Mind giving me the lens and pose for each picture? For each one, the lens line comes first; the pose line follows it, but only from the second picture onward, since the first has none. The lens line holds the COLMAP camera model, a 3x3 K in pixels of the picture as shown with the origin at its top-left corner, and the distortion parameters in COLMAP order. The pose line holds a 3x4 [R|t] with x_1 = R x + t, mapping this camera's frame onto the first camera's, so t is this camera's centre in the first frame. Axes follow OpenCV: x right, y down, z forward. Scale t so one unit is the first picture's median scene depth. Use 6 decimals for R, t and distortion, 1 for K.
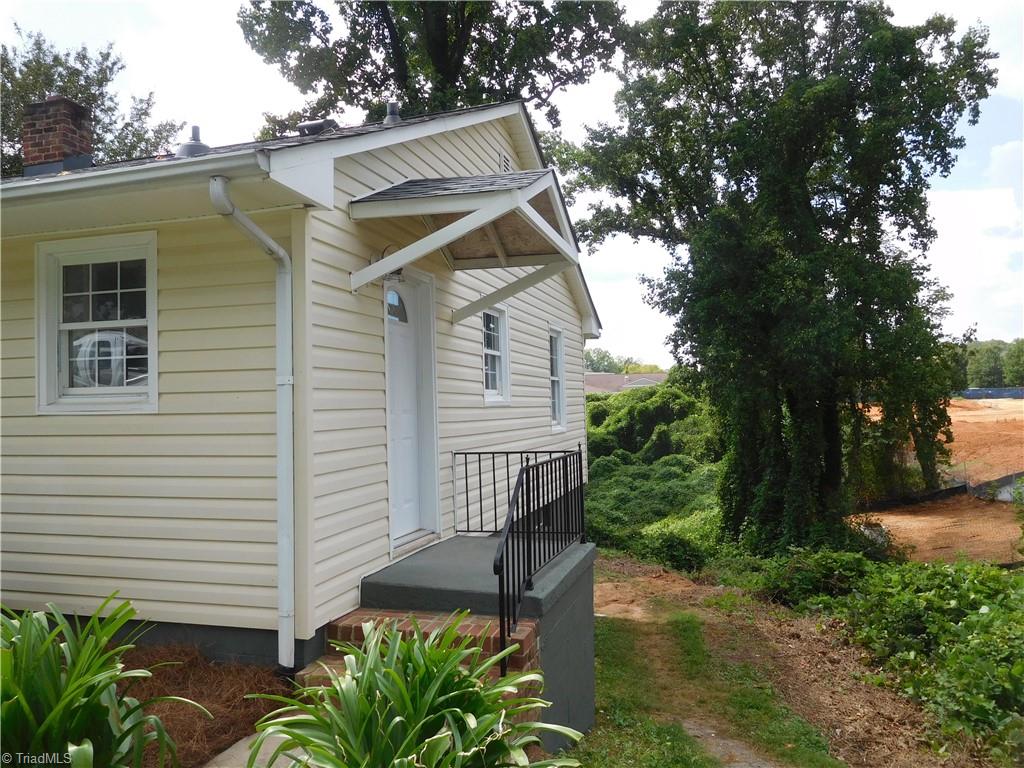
lens RADIAL K [[770.4, 0, 507.3], [0, 770.4, 385.0], [0, 0, 1]] dist [-0.005103, 0.009753]
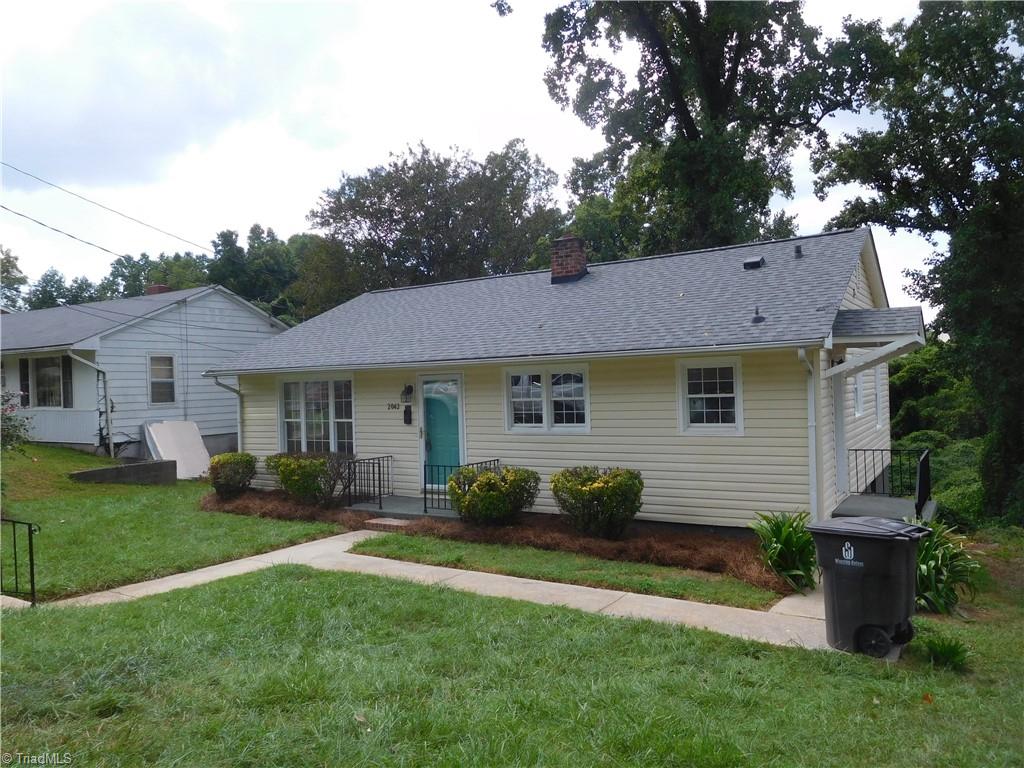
lens RADIAL K [[770.4, 0, 516.9], [0, 770.4, 382.9], [0, 0, 1]] dist [-0.005103, 0.009753]
pose [[0.966900, -0.010064, -0.254957, -0.070386], [0.019565, 0.999204, 0.034756, -0.028627], [0.254404, -0.038594, 0.966328, -0.180261]]
